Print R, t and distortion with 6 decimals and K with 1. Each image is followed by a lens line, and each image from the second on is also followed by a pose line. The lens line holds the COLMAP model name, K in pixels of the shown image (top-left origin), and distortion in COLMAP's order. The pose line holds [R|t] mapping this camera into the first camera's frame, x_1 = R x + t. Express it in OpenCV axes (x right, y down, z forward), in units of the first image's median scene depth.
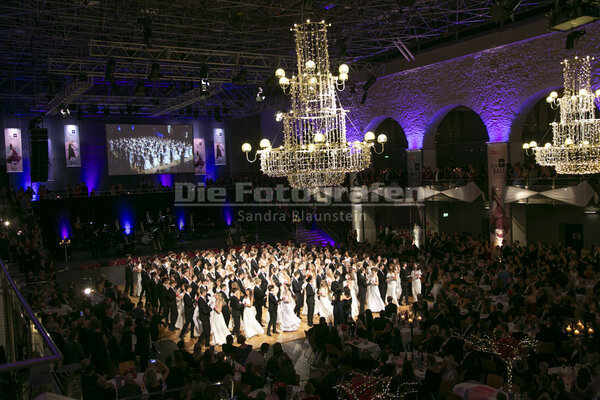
lens RADIAL K [[571.4, 0, 300.0], [0, 571.4, 200.0], [0, 0, 1]] dist [0.006875, 0.013582]
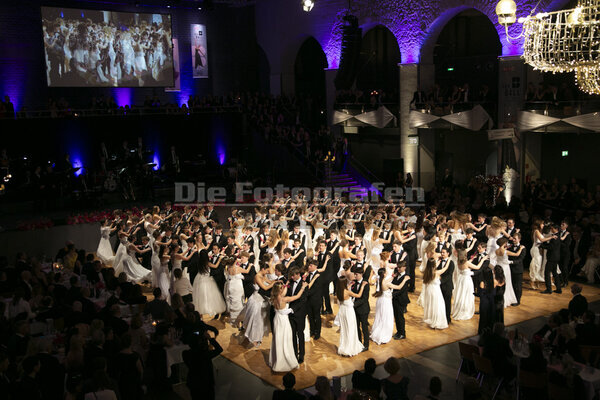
lens RADIAL K [[718.2, 0, 300.5], [0, 718.2, 204.0], [0, 0, 1]] dist [0.096557, 0.014553]
pose [[0.997380, 0.008224, 0.071869, -0.131008], [-0.015263, 0.995075, 0.097938, 0.006260], [-0.070710, -0.098778, 0.992594, 0.163679]]
